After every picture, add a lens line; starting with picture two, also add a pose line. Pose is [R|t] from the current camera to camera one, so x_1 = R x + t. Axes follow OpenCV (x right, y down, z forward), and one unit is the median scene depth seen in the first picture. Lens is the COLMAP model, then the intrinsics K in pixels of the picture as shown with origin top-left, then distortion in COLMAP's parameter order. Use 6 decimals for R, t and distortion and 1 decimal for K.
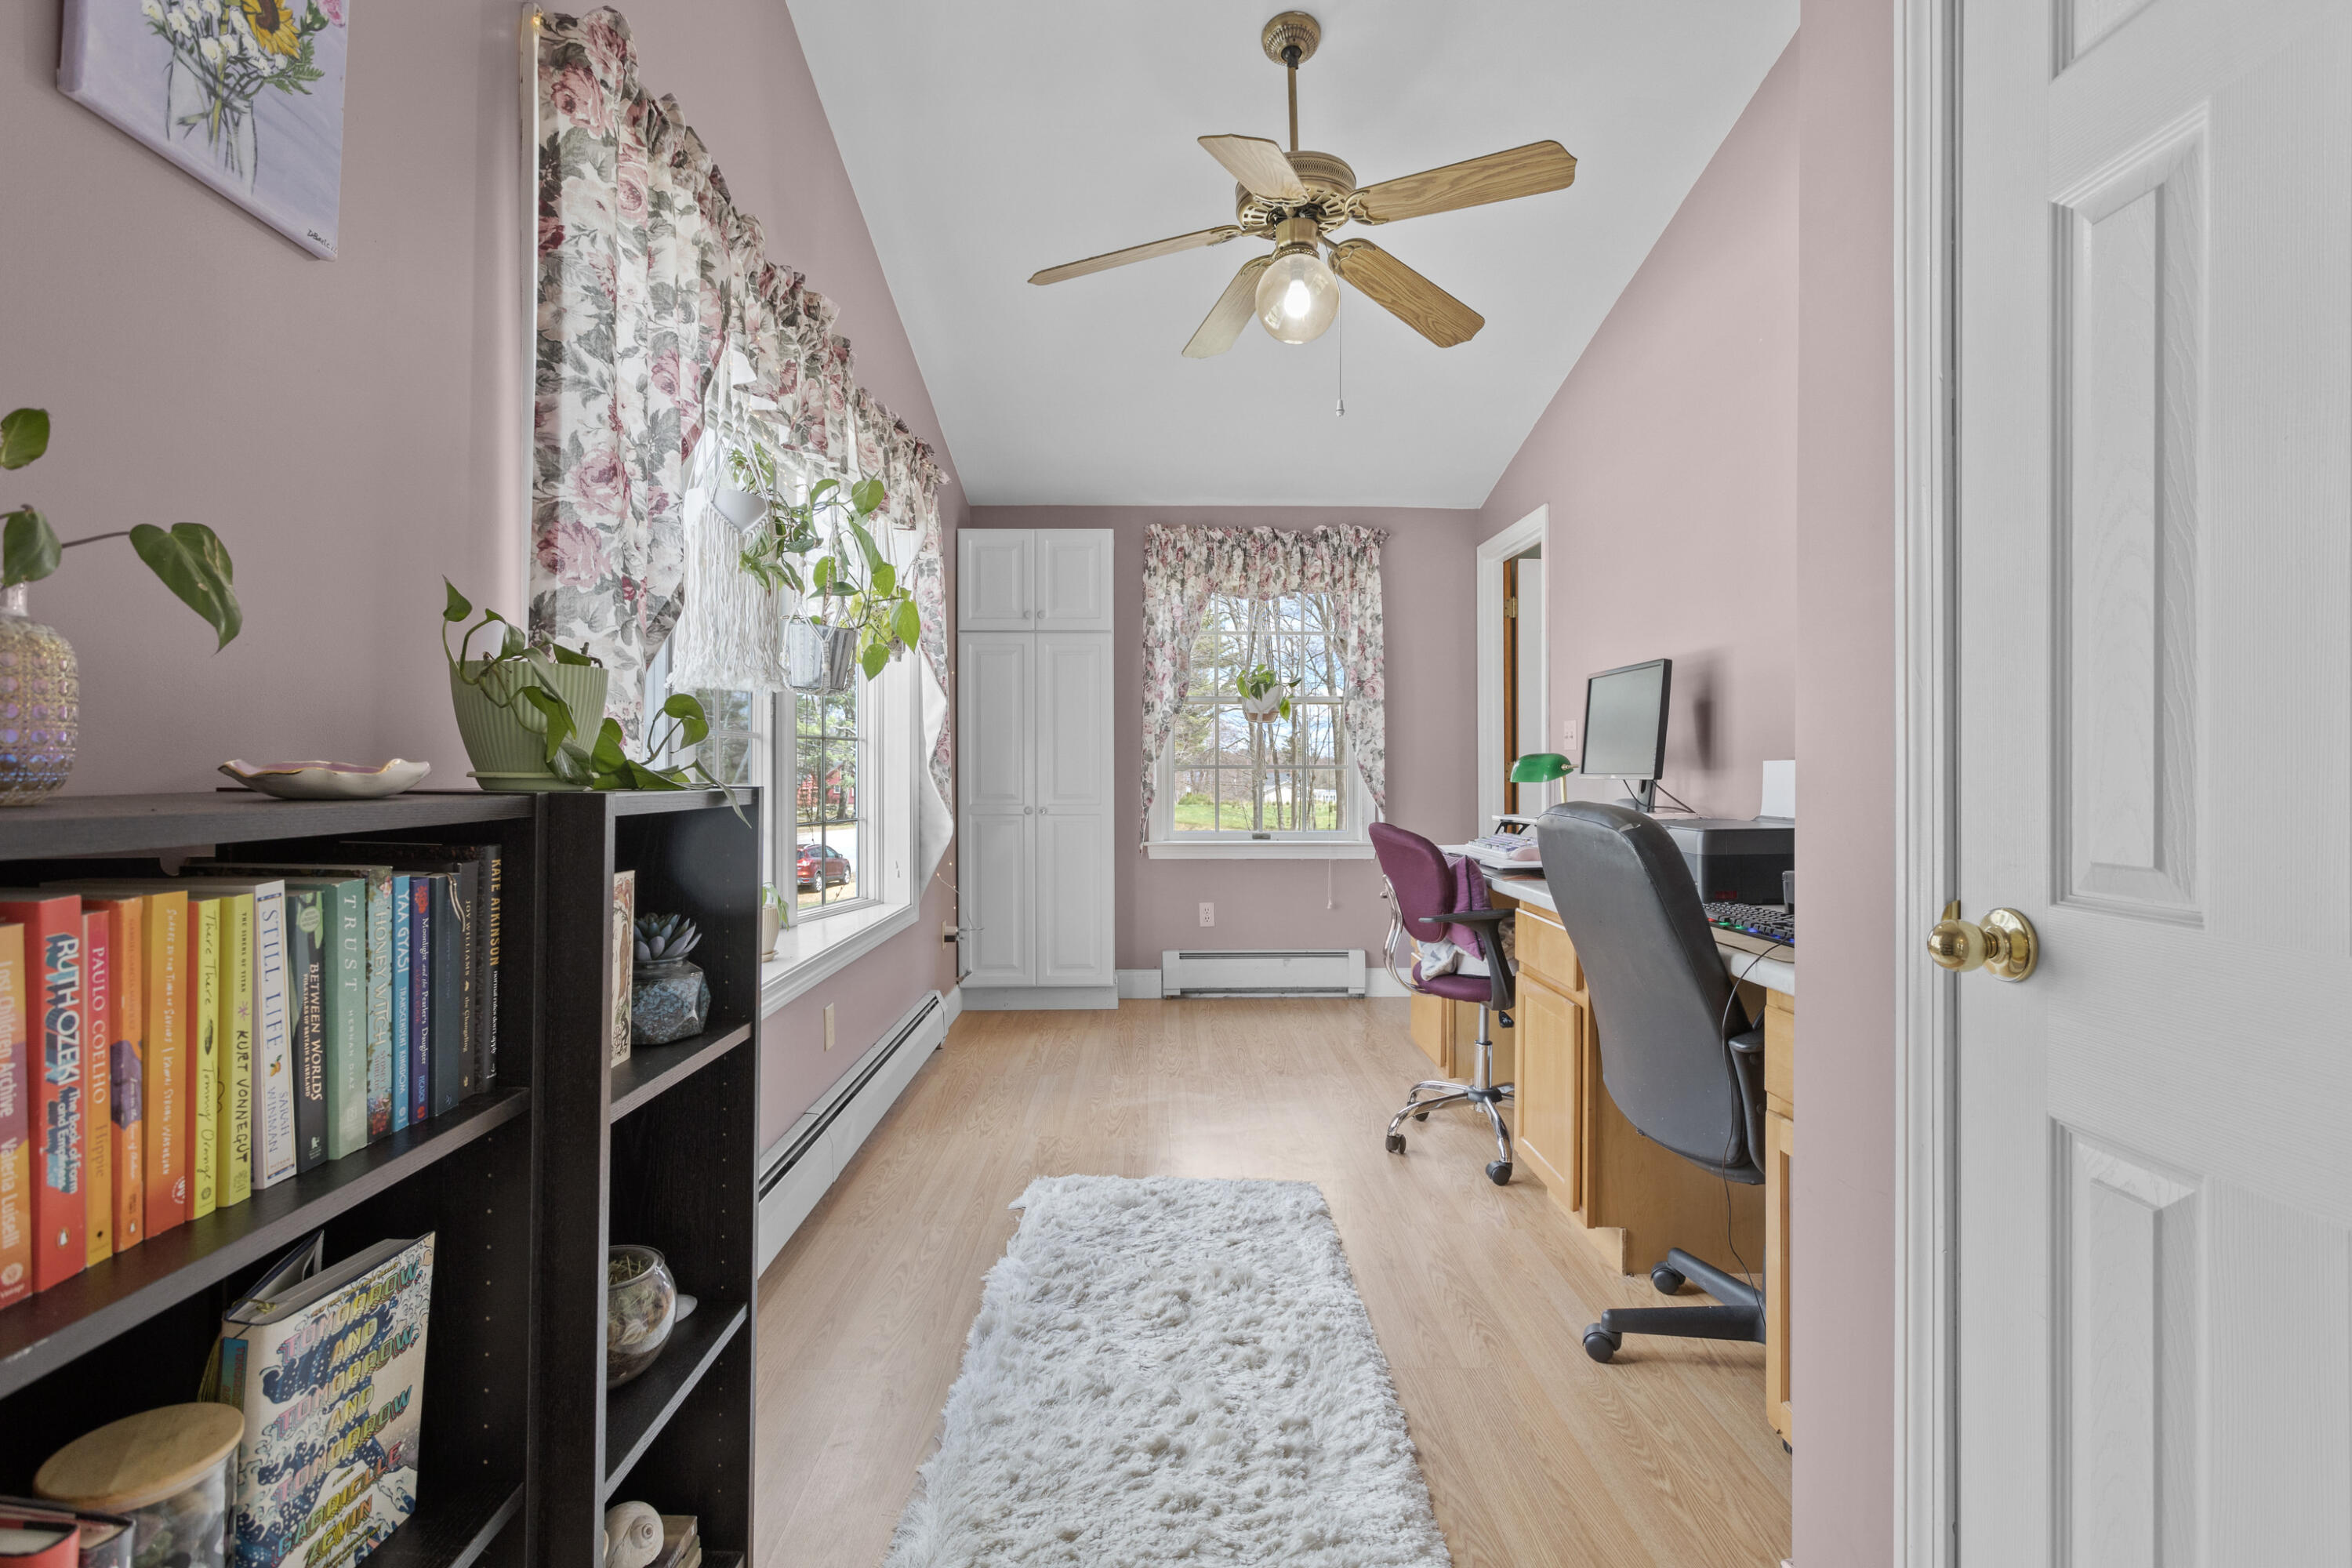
lens RADIAL K [[1118.3, 0, 1174.4], [0, 1118.3, 775.7], [0, 0, 1]] dist [0.001522, 0.001922]
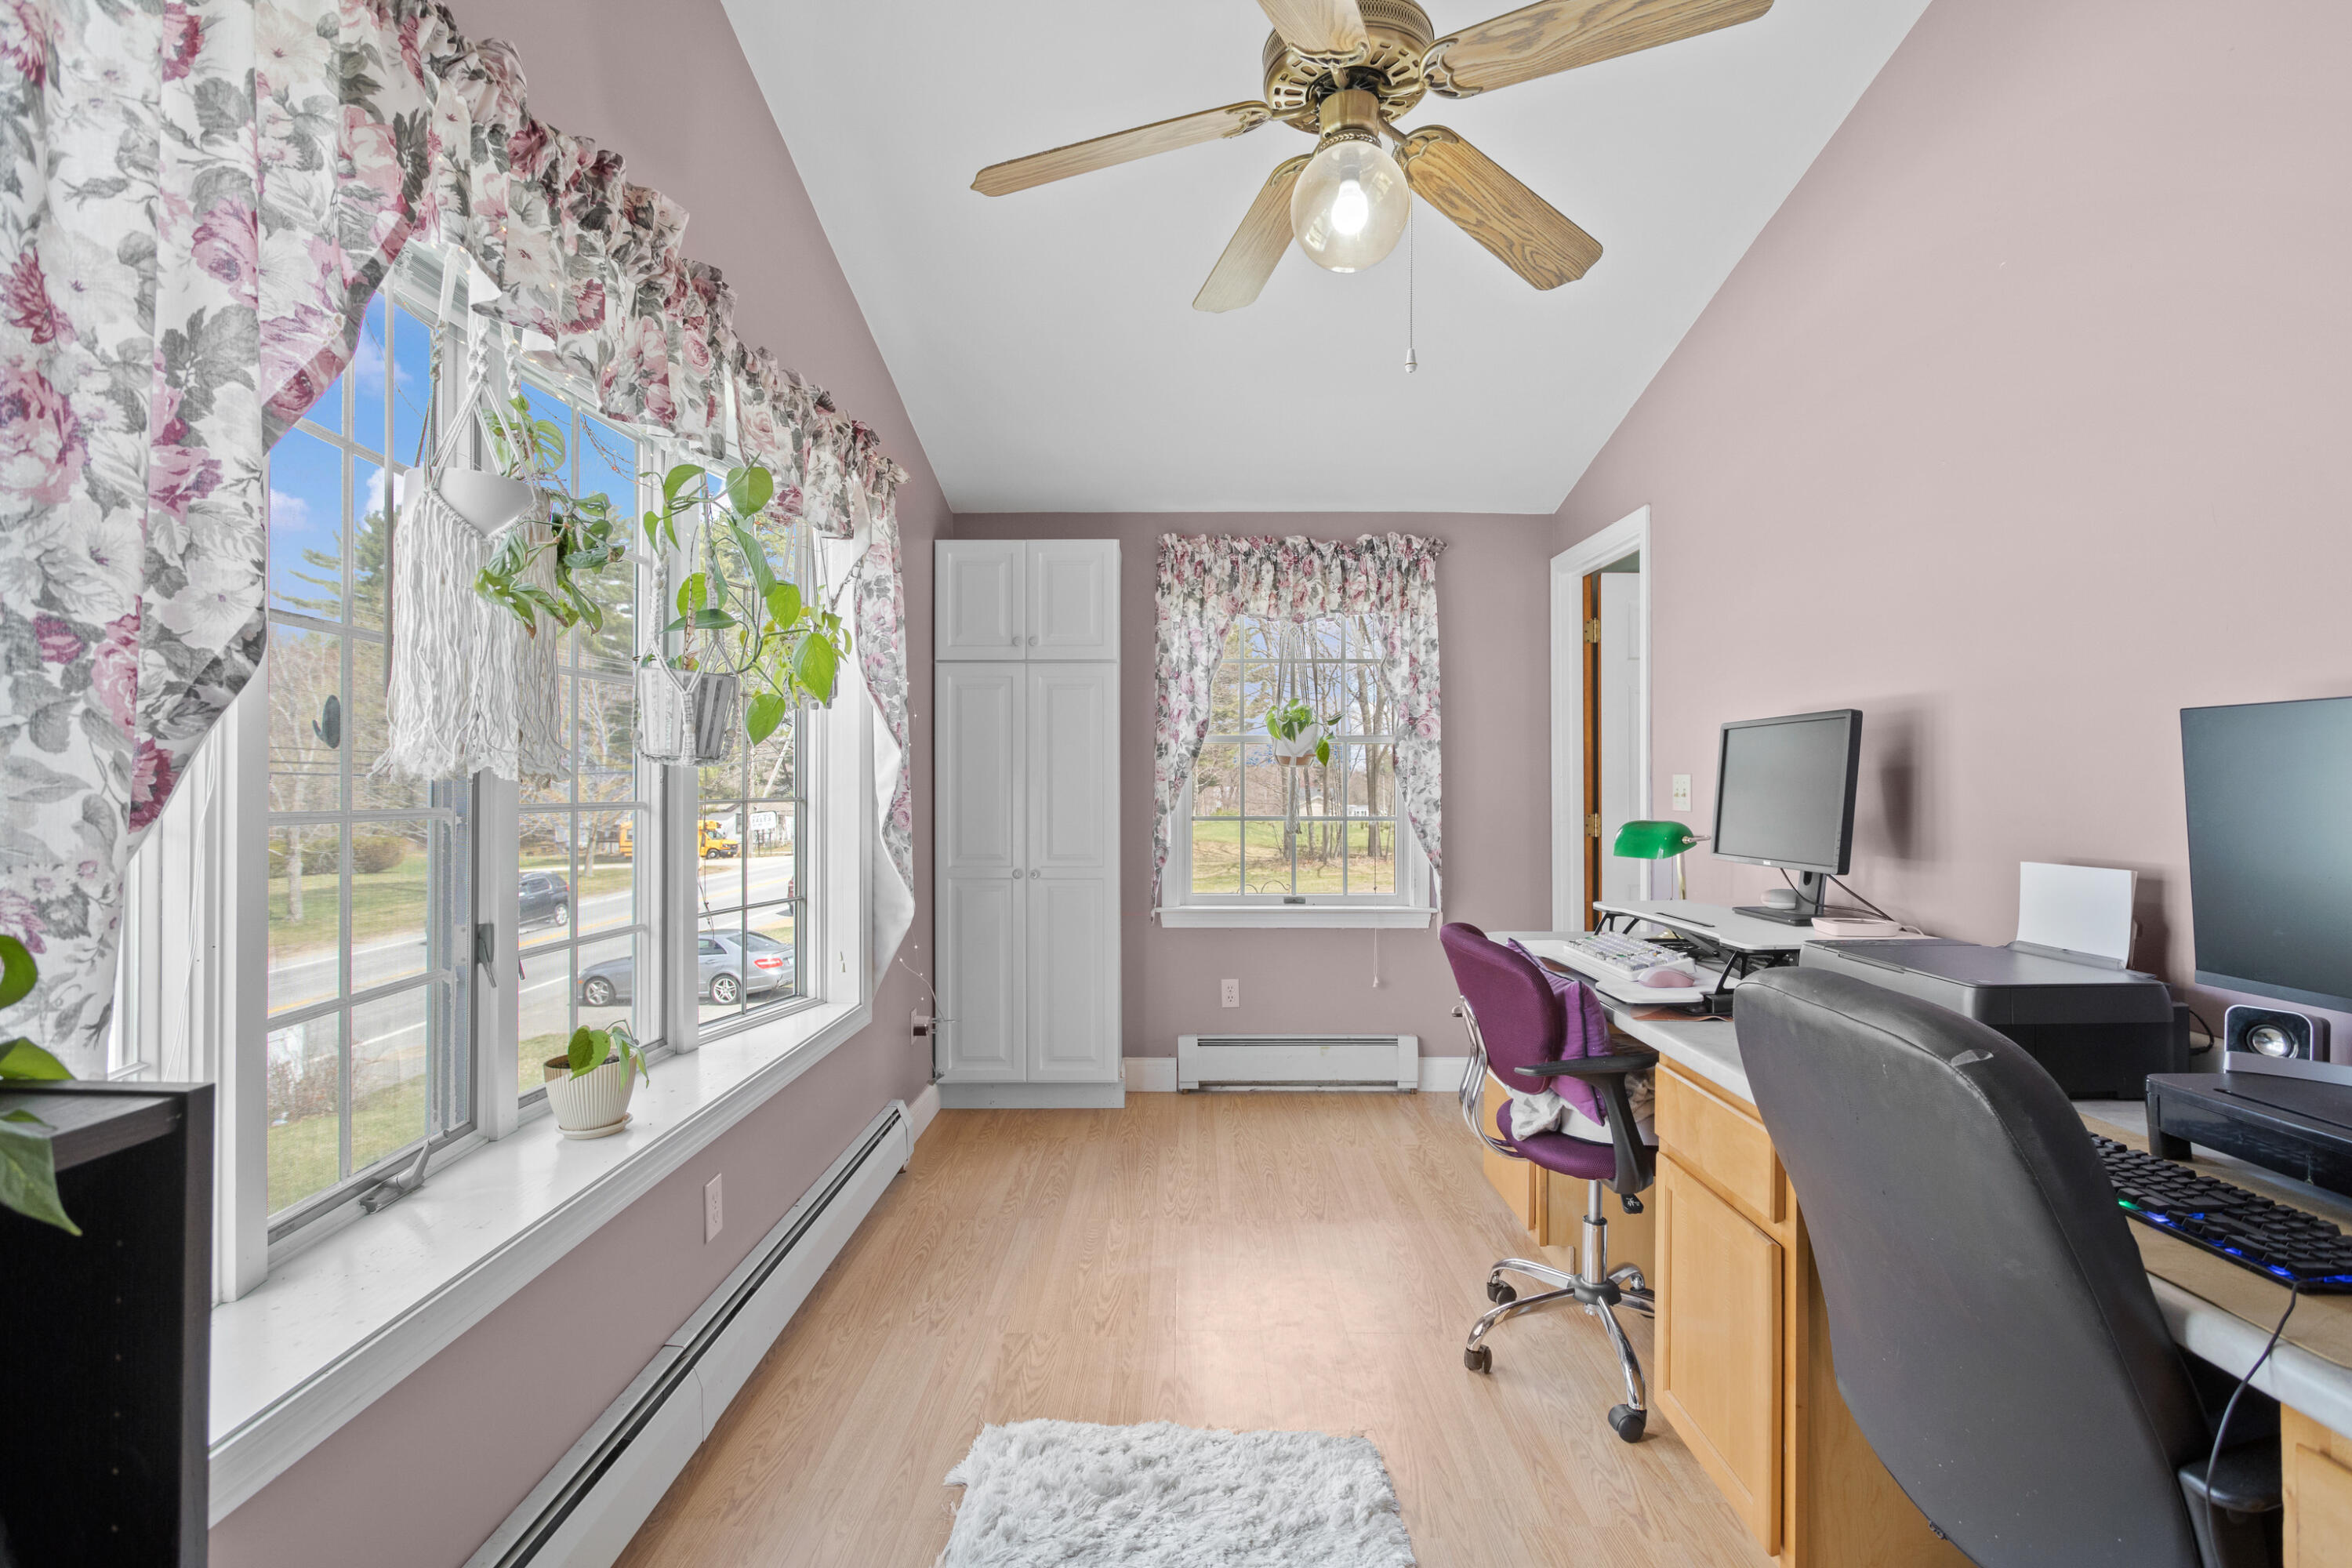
lens RADIAL K [[1118.3, 0, 1177.8], [0, 1118.3, 784.0], [0, 0, 1]] dist [0.001522, 0.001922]
pose [[0.999715, 0.000676, -0.023847, 0.015704], [-0.000816, 0.999982, -0.005871, -0.049749], [0.023843, 0.005889, 0.999698, 0.252838]]
